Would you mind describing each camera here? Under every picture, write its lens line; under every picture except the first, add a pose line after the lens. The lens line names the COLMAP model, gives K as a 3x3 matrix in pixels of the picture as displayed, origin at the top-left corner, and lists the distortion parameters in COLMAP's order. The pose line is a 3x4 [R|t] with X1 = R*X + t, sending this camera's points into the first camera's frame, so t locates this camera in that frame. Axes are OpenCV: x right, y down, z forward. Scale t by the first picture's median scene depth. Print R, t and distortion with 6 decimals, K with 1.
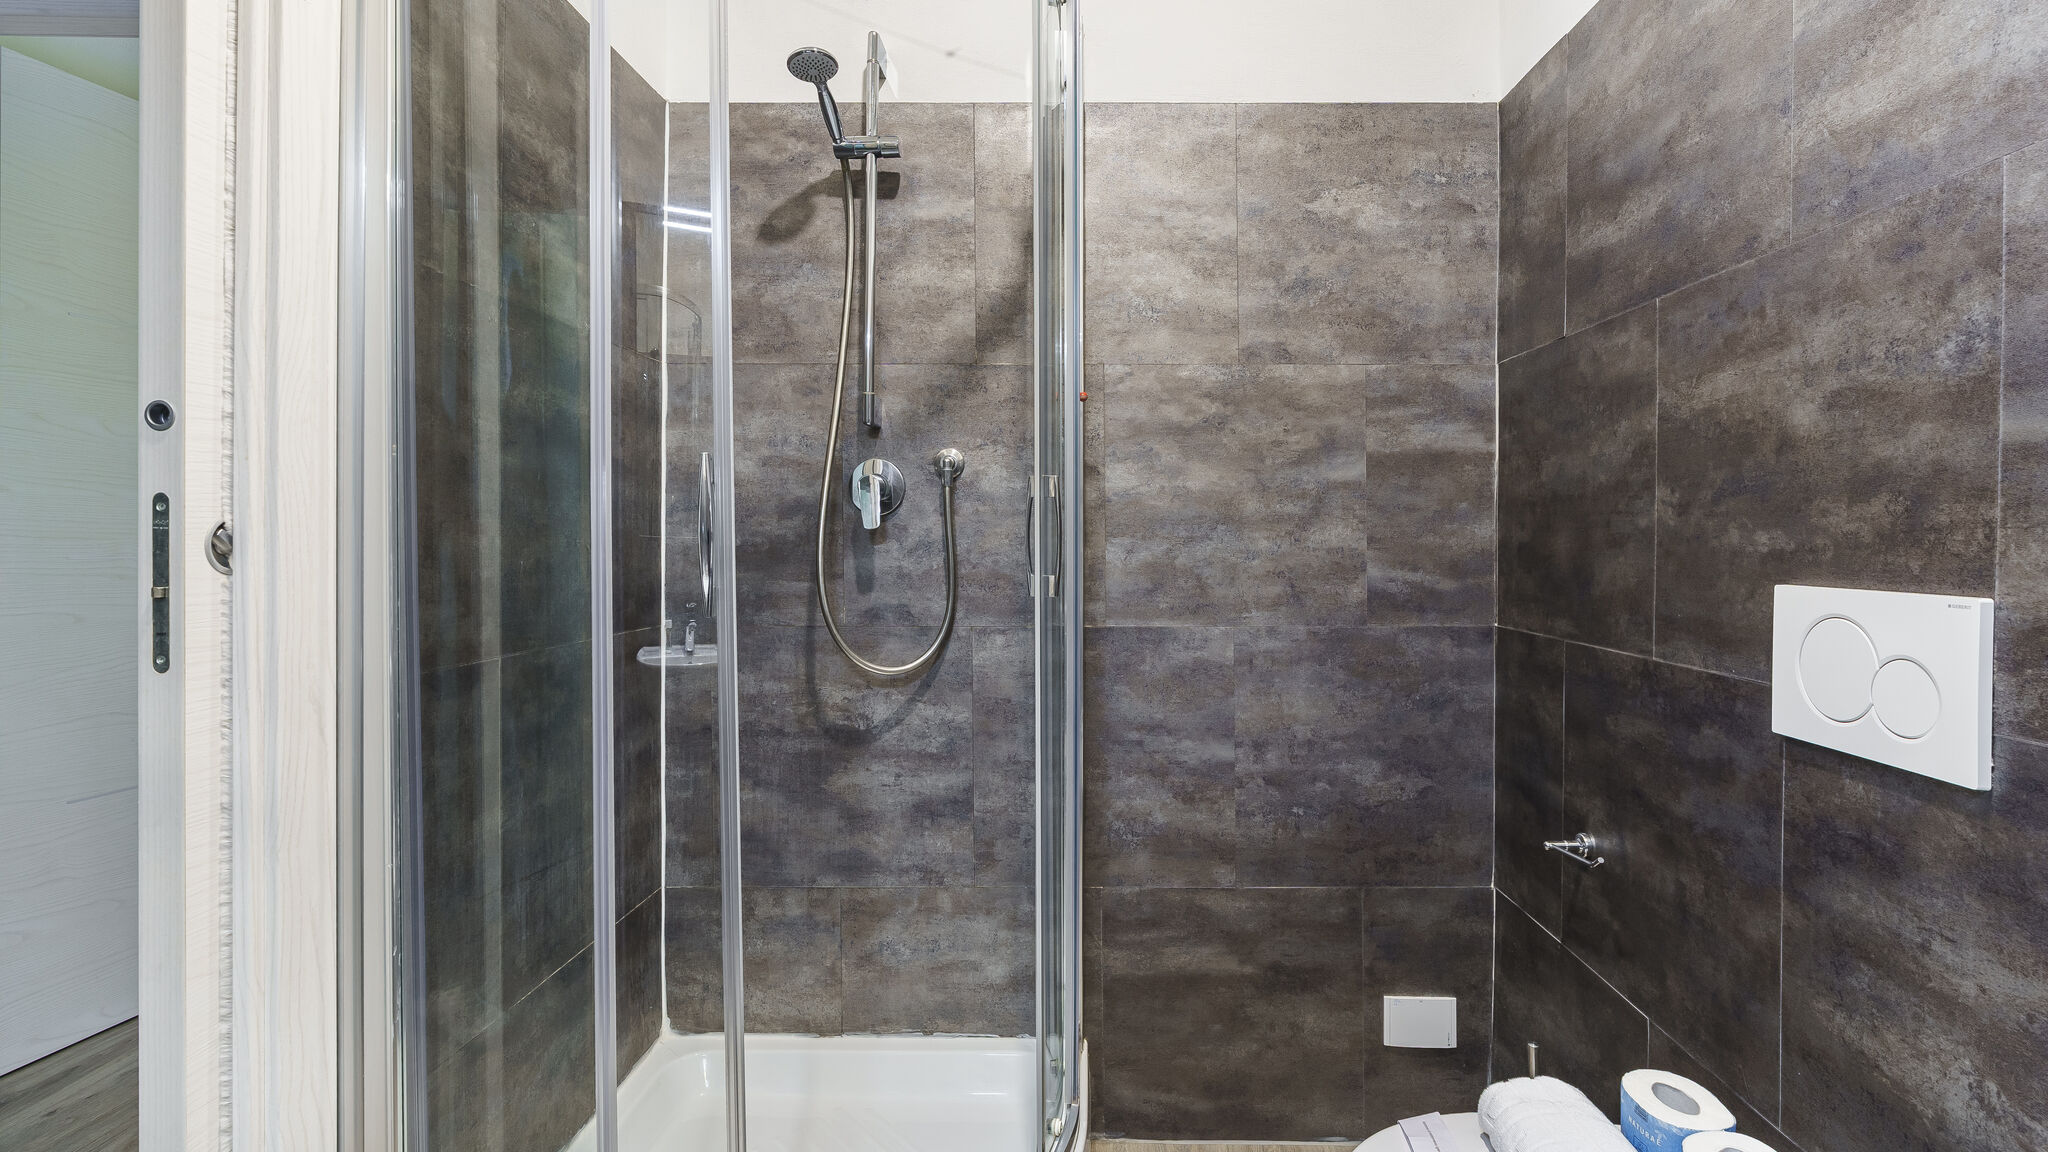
lens RADIAL K [[937.8, 0, 1029.1], [0, 937.8, 540.5], [0, 0, 1]] dist [0.000085, -0.000084]
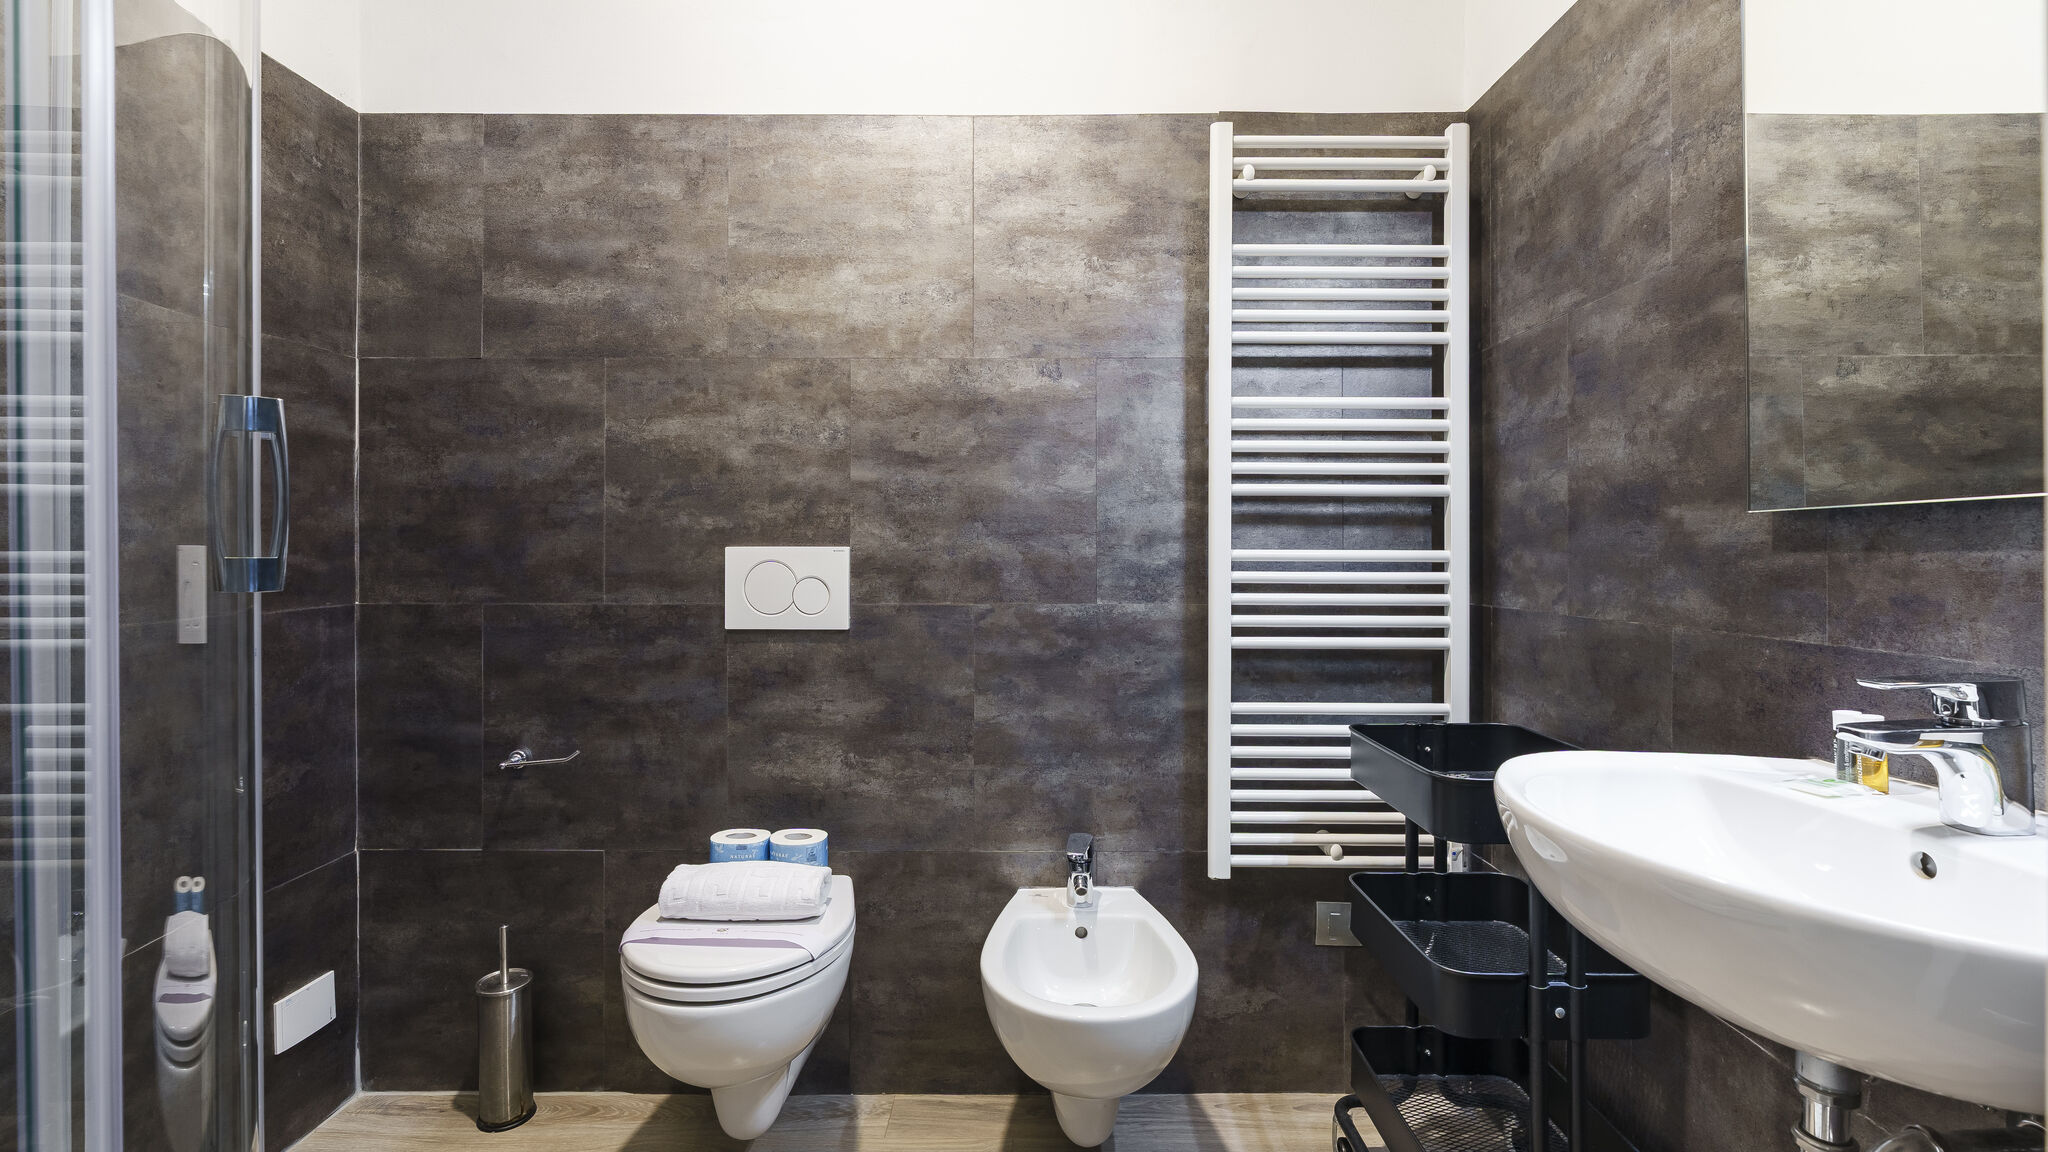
lens RADIAL K [[937.8, 0, 1029.1], [0, 937.8, 540.5], [0, 0, 1]] dist [0.000085, -0.000084]
pose [[0.006171, 0.000247, 0.999981, -0.907769], [0.001966, 0.999998, -0.000259, 0.033574], [-0.999979, 0.001968, 0.006170, 0.375284]]
